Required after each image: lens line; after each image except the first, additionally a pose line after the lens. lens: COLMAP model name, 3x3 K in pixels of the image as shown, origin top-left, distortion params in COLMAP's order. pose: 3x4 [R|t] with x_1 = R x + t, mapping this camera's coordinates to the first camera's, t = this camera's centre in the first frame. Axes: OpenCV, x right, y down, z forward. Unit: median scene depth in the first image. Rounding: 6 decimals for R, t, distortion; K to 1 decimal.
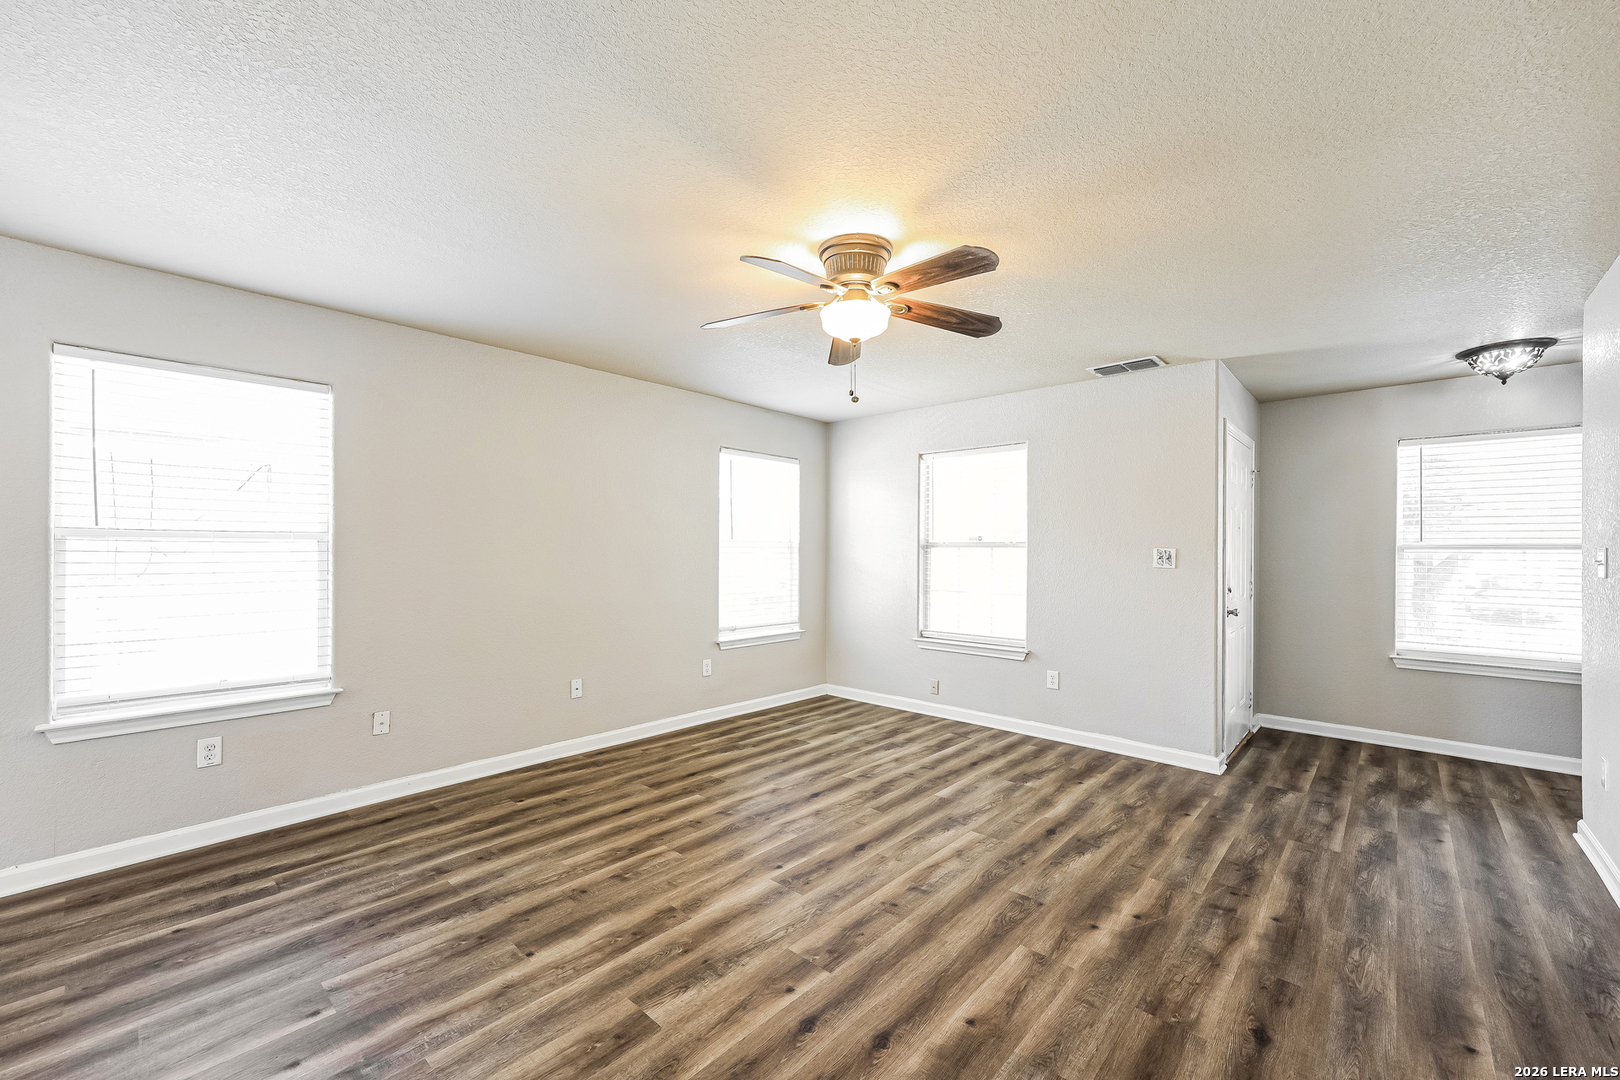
lens RADIAL K [[649.6, 0, 800.6], [0, 649.6, 557.1], [0, 0, 1]] dist [0.002374, 0.000393]
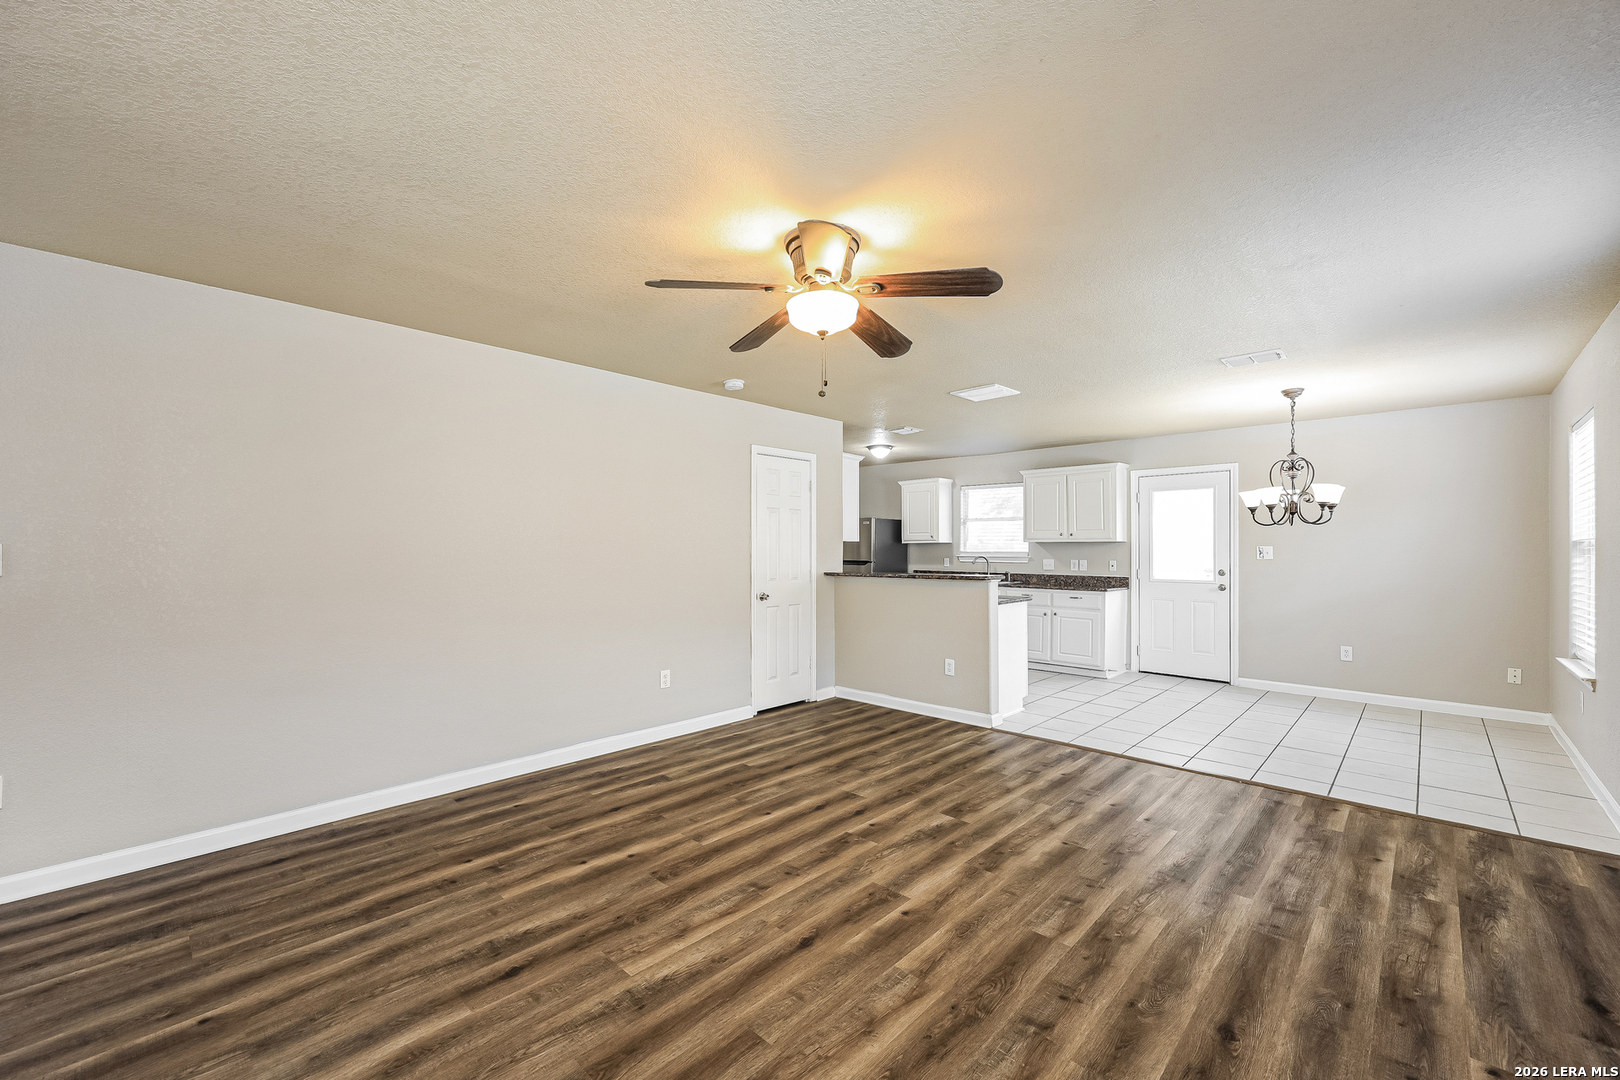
lens RADIAL K [[649.6, 0, 805.9], [0, 649.6, 551.2], [0, 0, 1]] dist [0.002374, 0.000393]
pose [[-0.999831, -0.003083, 0.018102, 0.083591], [-0.002861, 0.999921, 0.012258, -0.017509], [-0.018139, 0.012205, -0.999761, 1.818485]]
